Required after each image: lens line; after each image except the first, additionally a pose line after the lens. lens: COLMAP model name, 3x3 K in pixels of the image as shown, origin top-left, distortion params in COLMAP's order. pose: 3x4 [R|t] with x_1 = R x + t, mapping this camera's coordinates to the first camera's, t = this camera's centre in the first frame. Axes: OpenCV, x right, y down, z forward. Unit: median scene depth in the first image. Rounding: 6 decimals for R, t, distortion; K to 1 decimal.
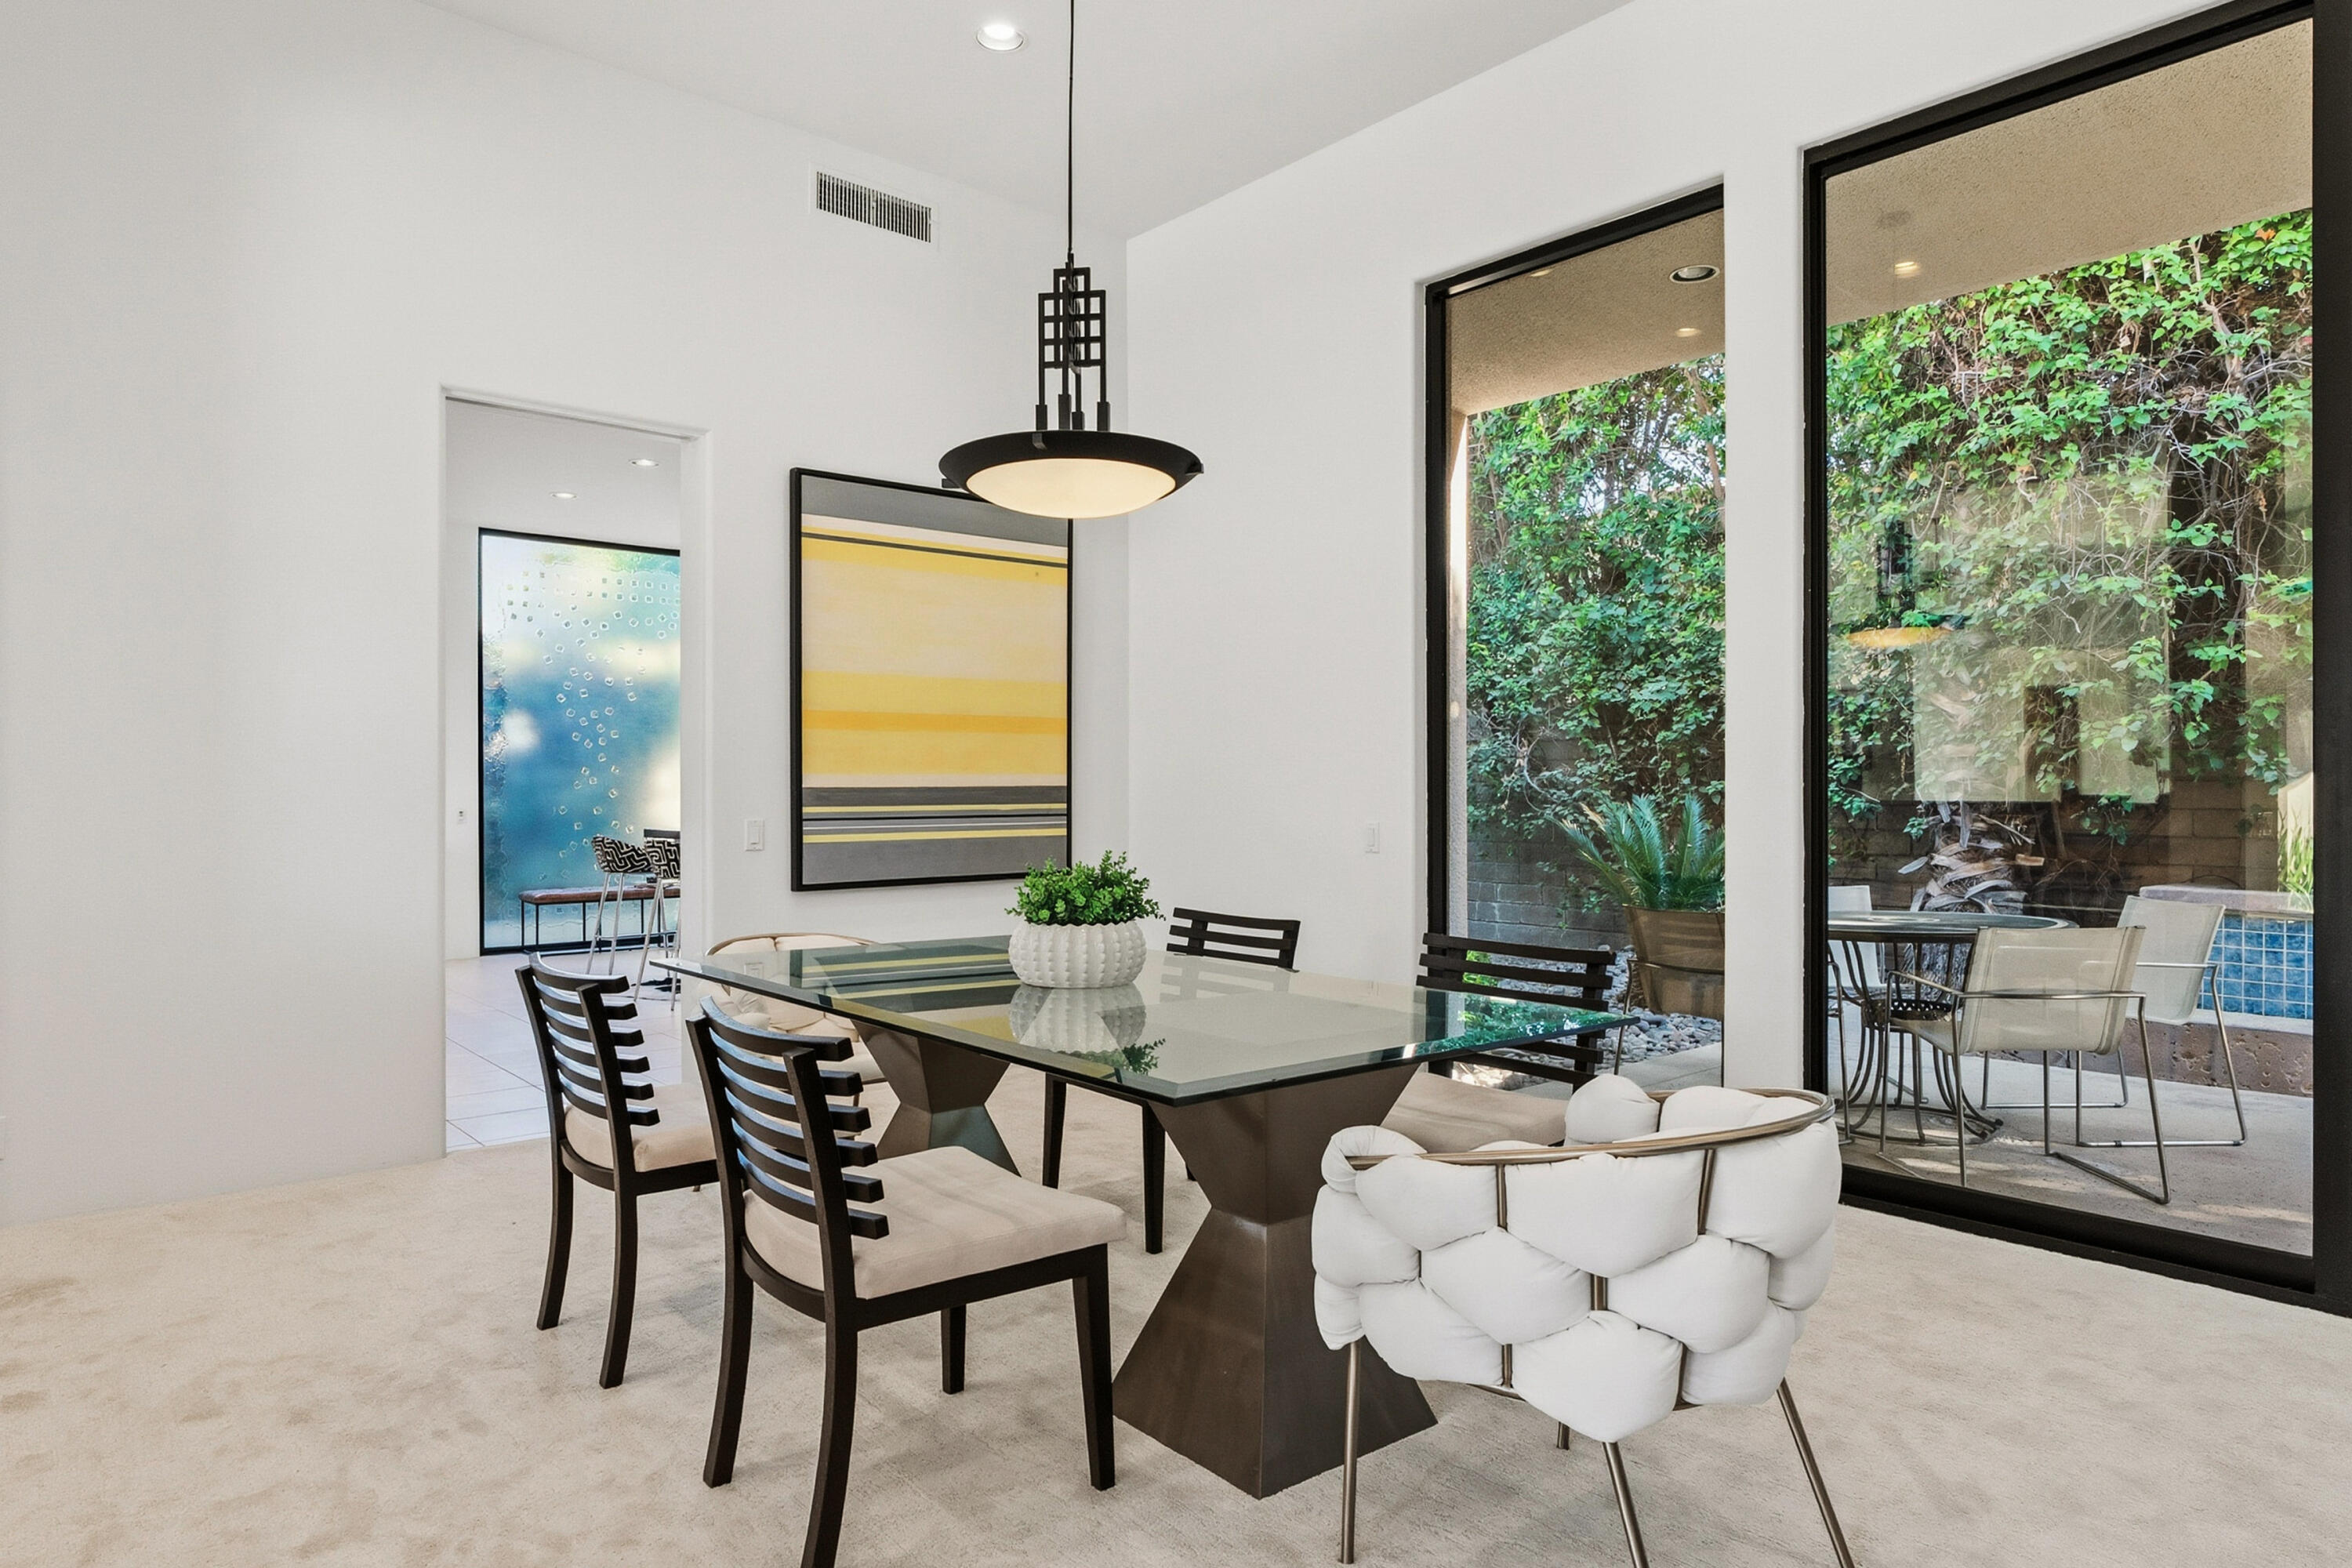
lens RADIAL K [[1392.4, 0, 1137.1], [0, 1392.4, 792.9], [0, 0, 1]] dist [-0.003548, -0.000702]
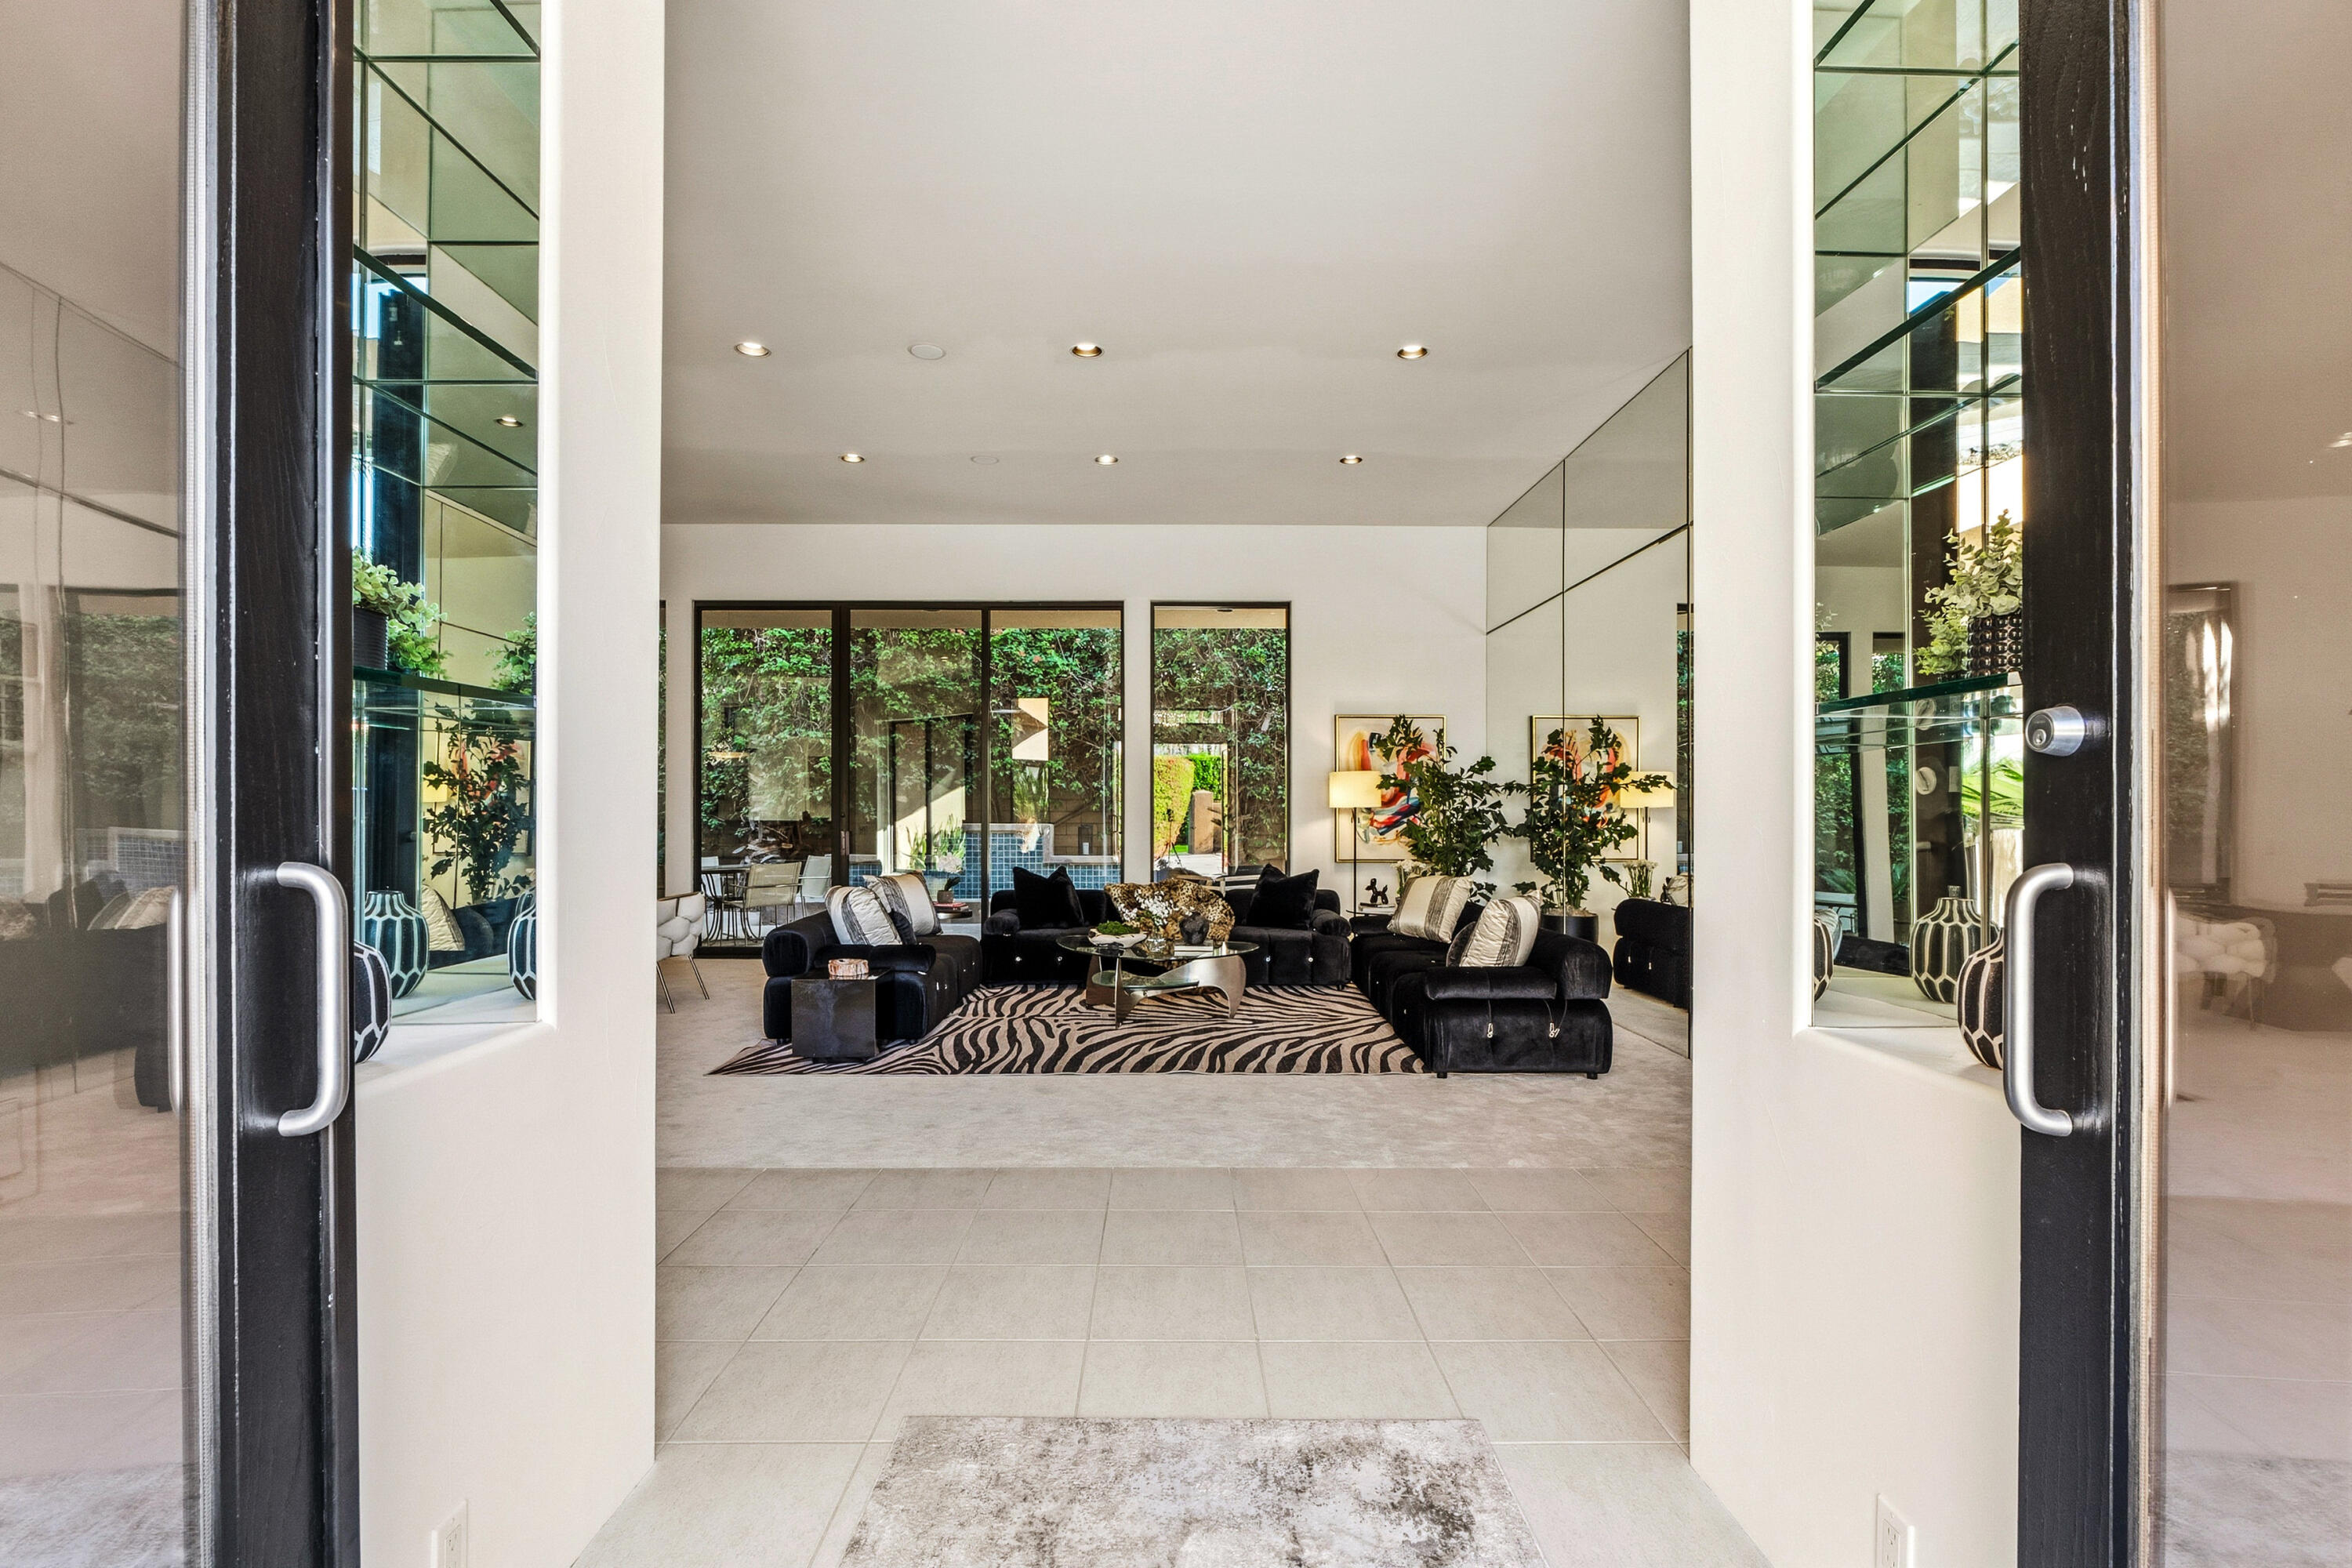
lens RADIAL K [[1055.5, 0, 1190.6], [0, 1055.5, 797.7], [0, 0, 1]] dist [-0.001358, 0.000518]
pose [[0.623108, 0.007635, 0.782099, -0.332344], [0.000146, 0.999951, -0.009878, -0.015161], [-0.782136, 0.006269, 0.623076, -0.658248]]
